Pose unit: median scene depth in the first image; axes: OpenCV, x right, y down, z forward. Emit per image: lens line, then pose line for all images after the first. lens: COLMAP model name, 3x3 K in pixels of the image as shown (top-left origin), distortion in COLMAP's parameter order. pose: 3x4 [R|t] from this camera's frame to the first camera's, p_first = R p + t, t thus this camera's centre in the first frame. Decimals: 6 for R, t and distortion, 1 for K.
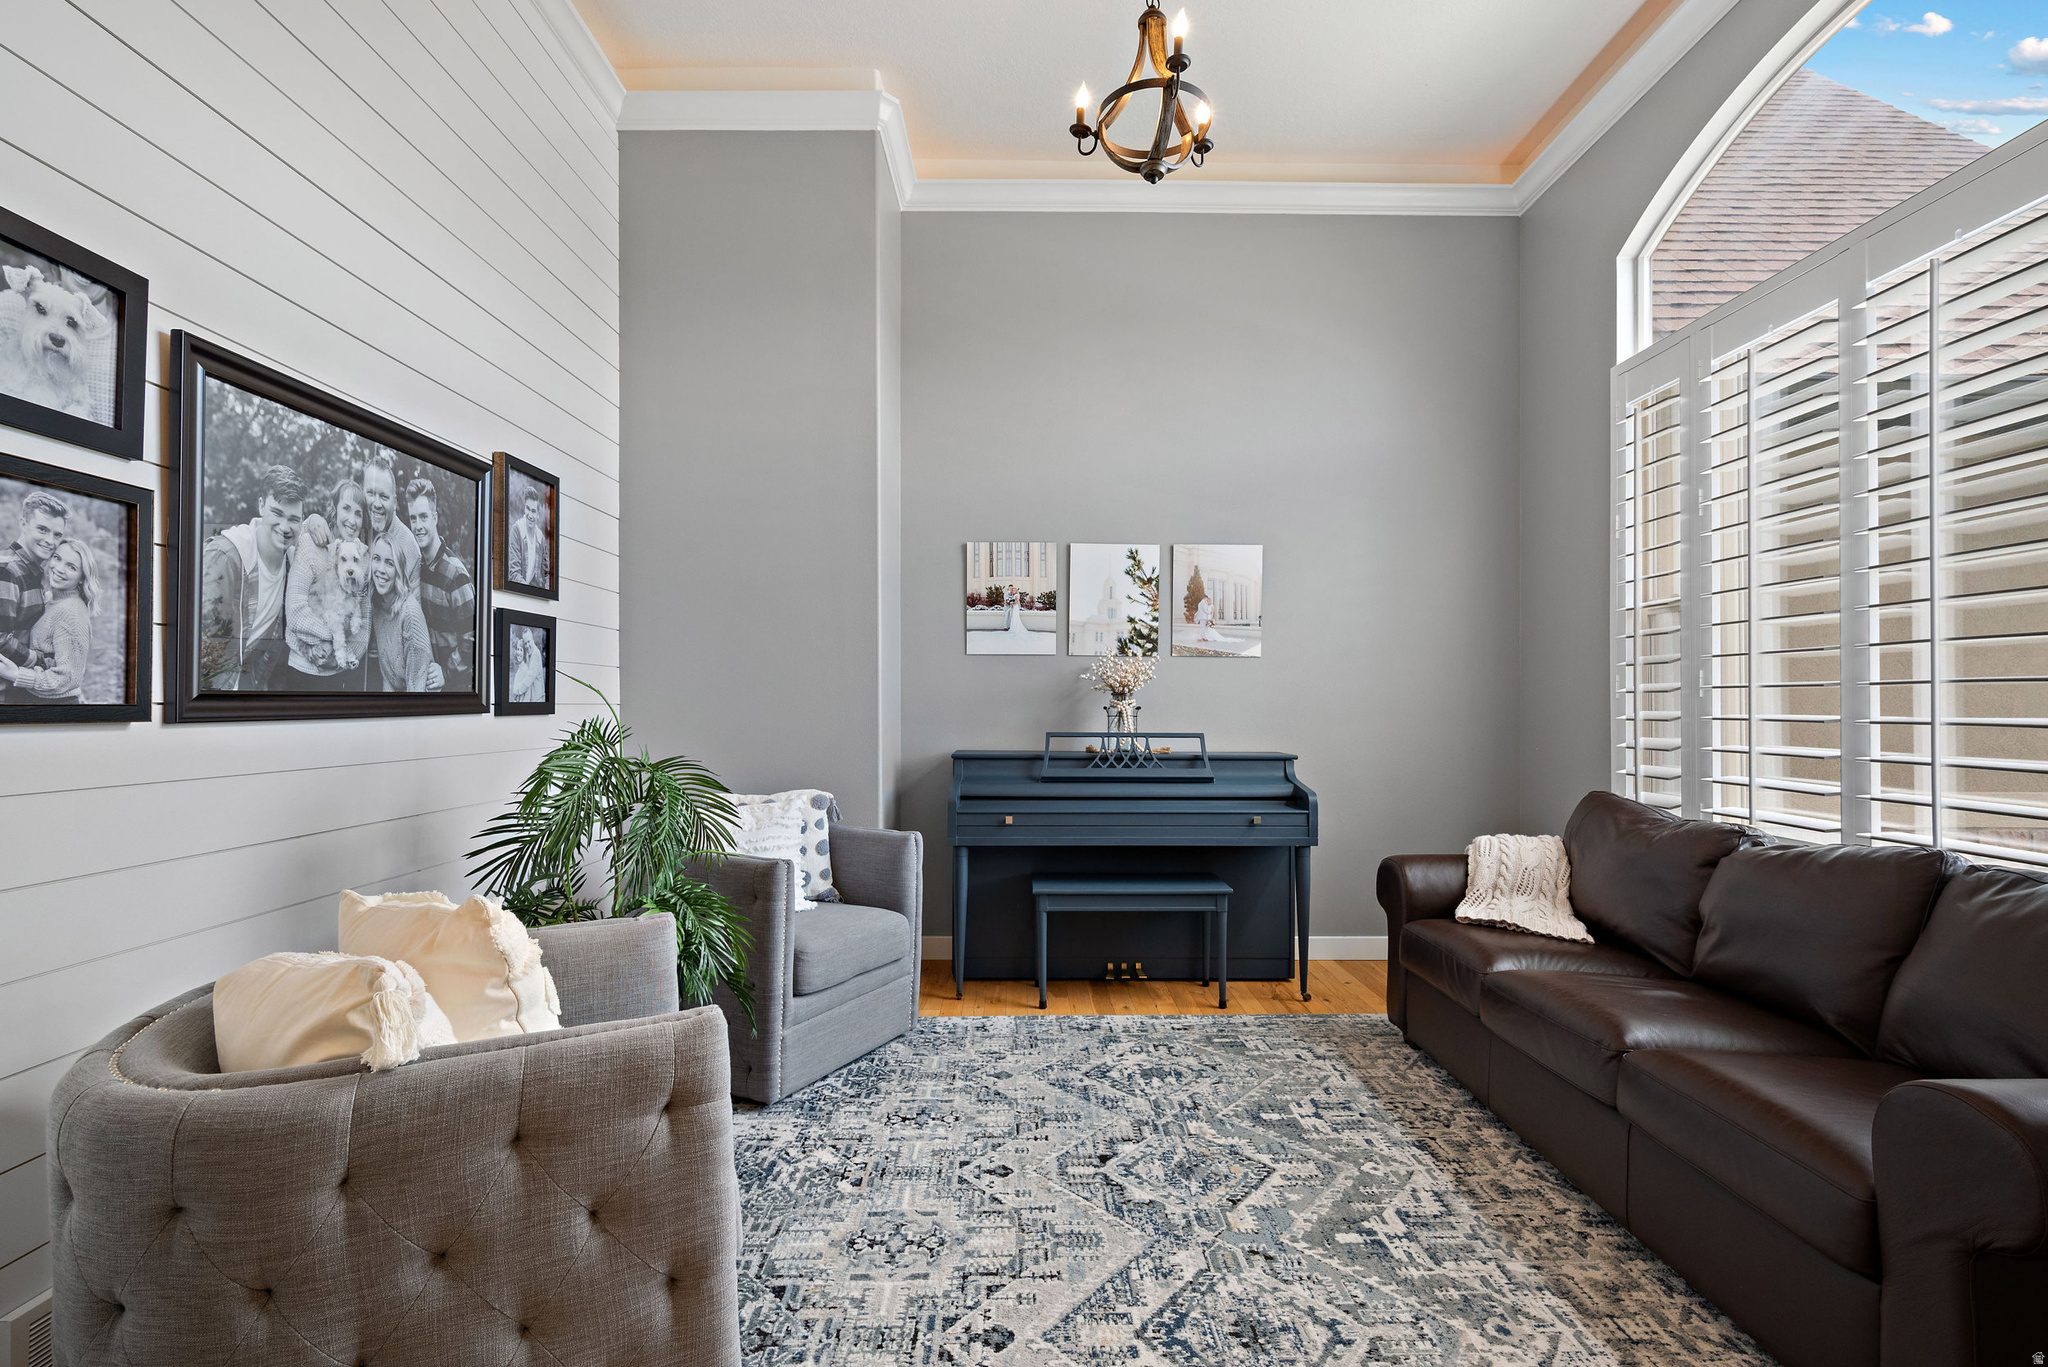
lens RADIAL K [[951.5, 0, 1035.8], [0, 951.5, 701.1], [0, 0, 1]] dist [0.001286, -0.000029]
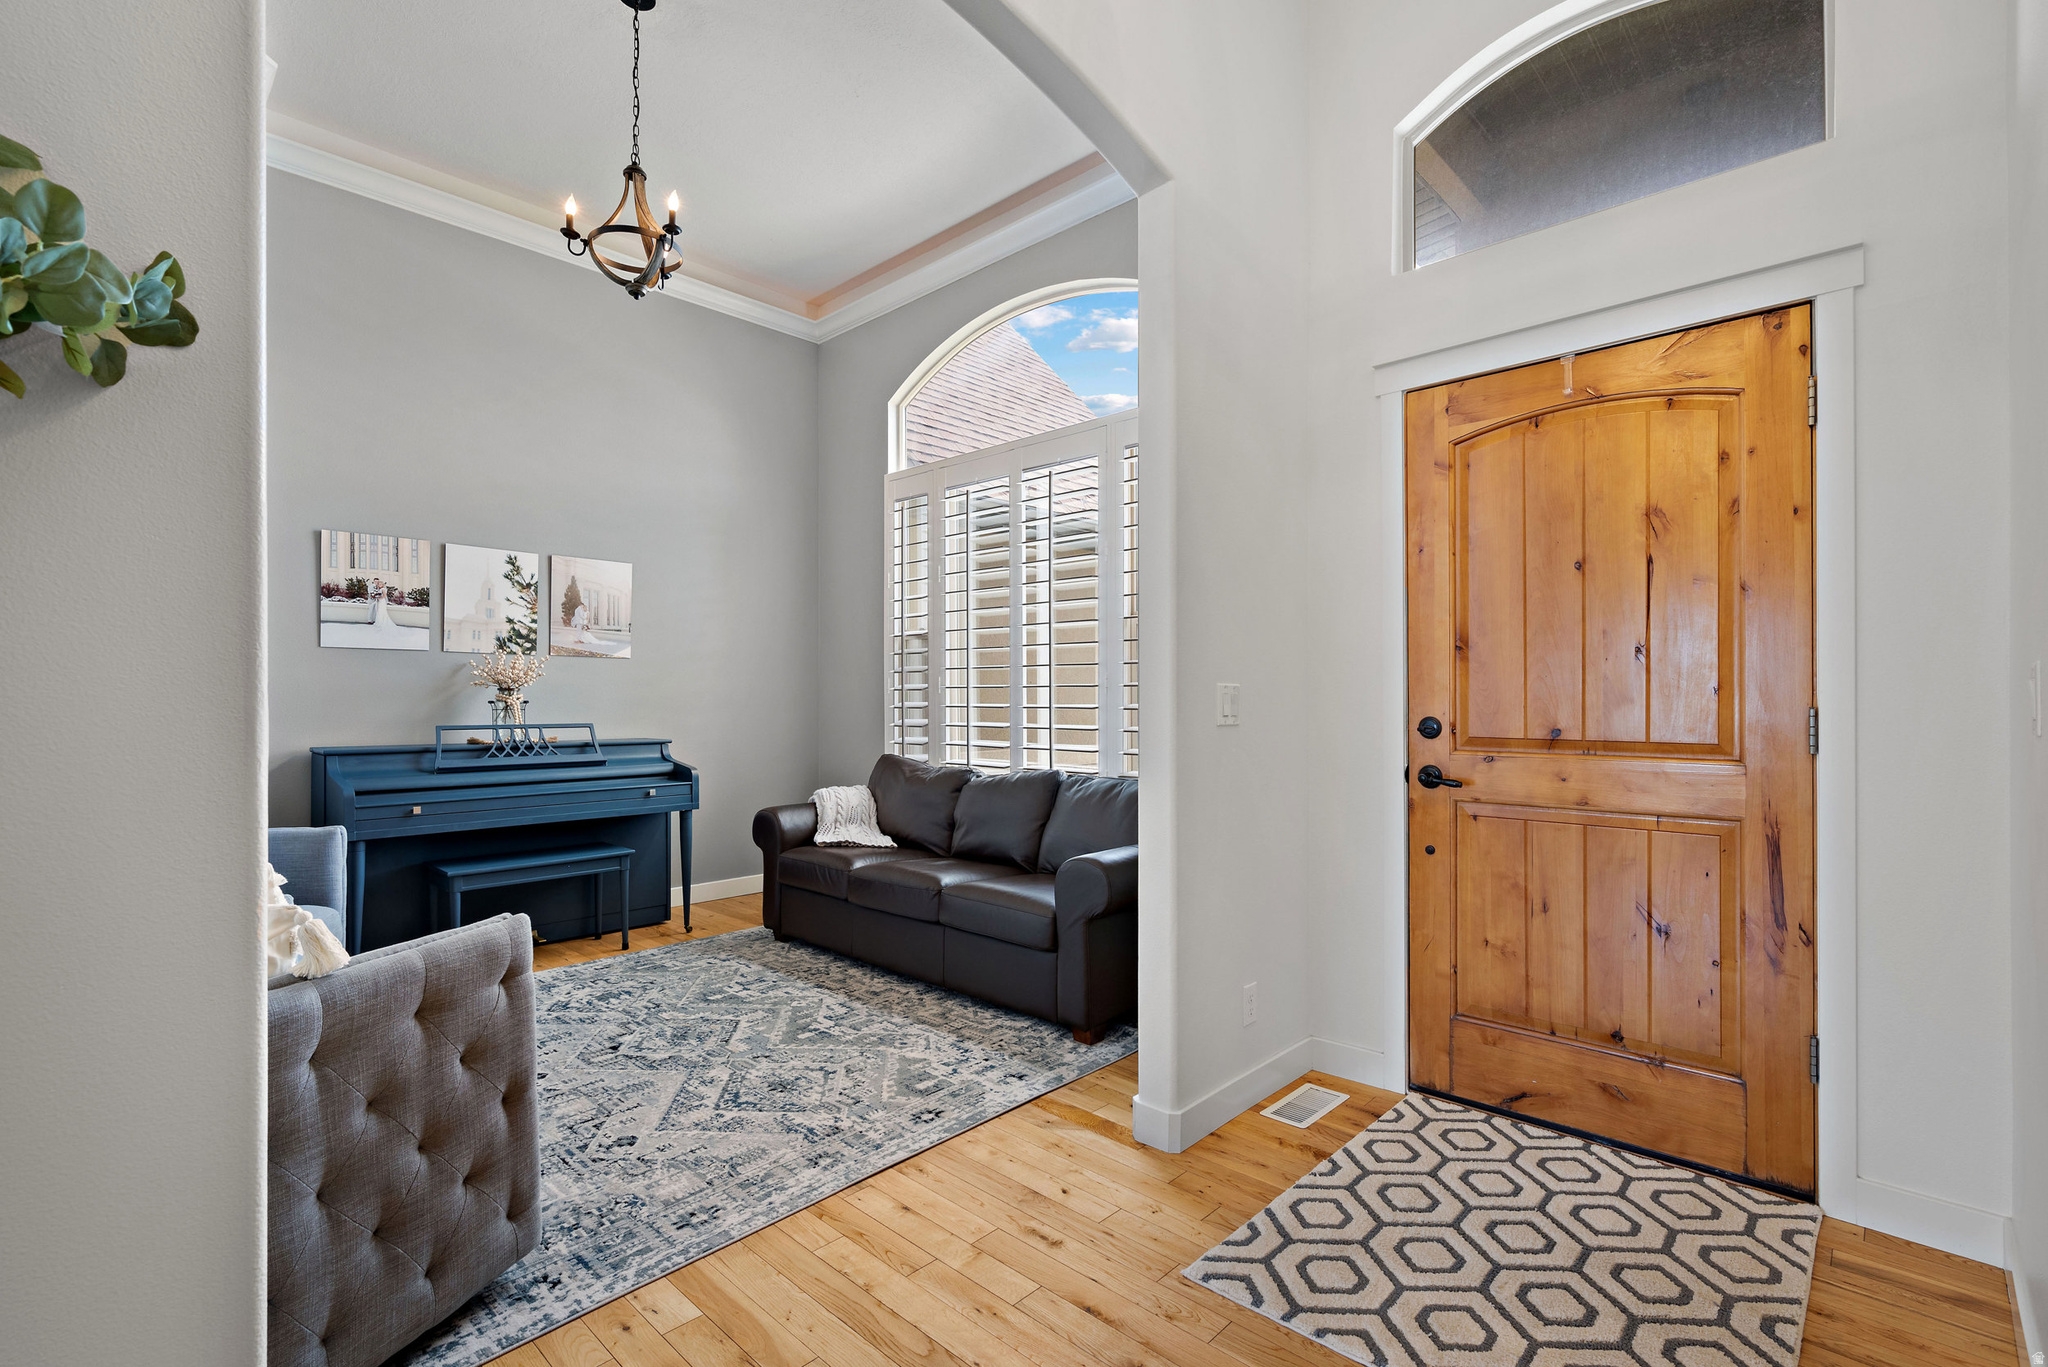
lens RADIAL K [[951.5, 0, 1042.9], [0, 951.5, 696.1], [0, 0, 1]] dist [0.001286, -0.000029]
pose [[0.685772, -0.000827, 0.727816, -0.435795], [-0.001312, 0.999996, 0.002373, -0.004612], [-0.727815, -0.002582, 0.685769, -0.294290]]
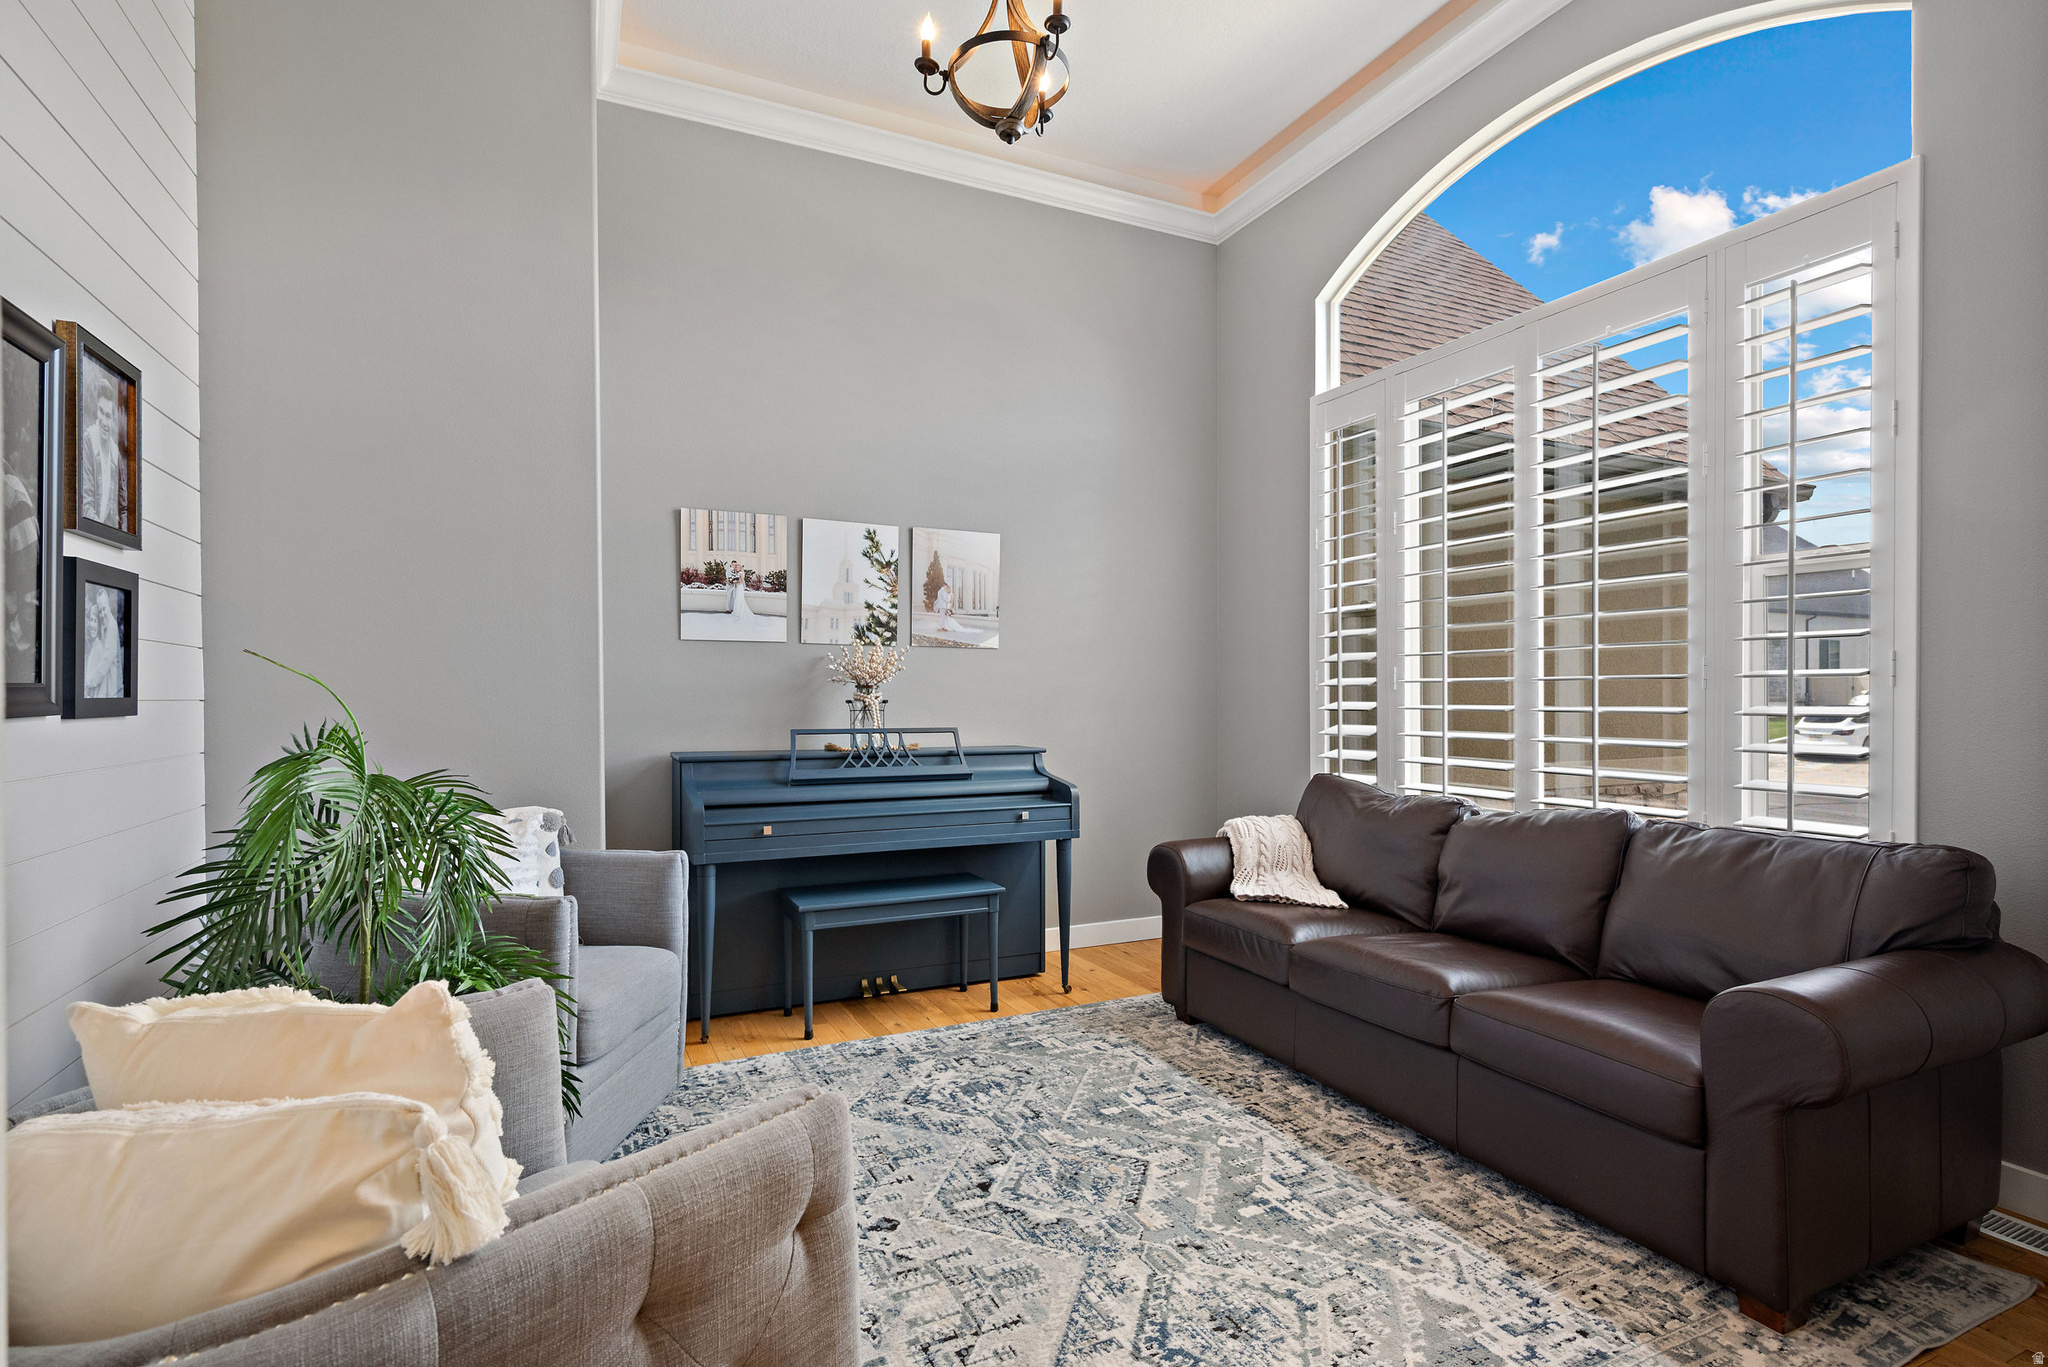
lens RADIAL K [[999.5, 0, 1020.3], [0, 999.5, 702.9], [0, 0, 1]] dist [0.001419, -0.000553]
pose [[0.907049, -0.005613, 0.420988, -0.280244], [0.001219, 0.999942, 0.010705, -0.002721], [-0.421024, -0.009197, 0.907003, 0.094312]]
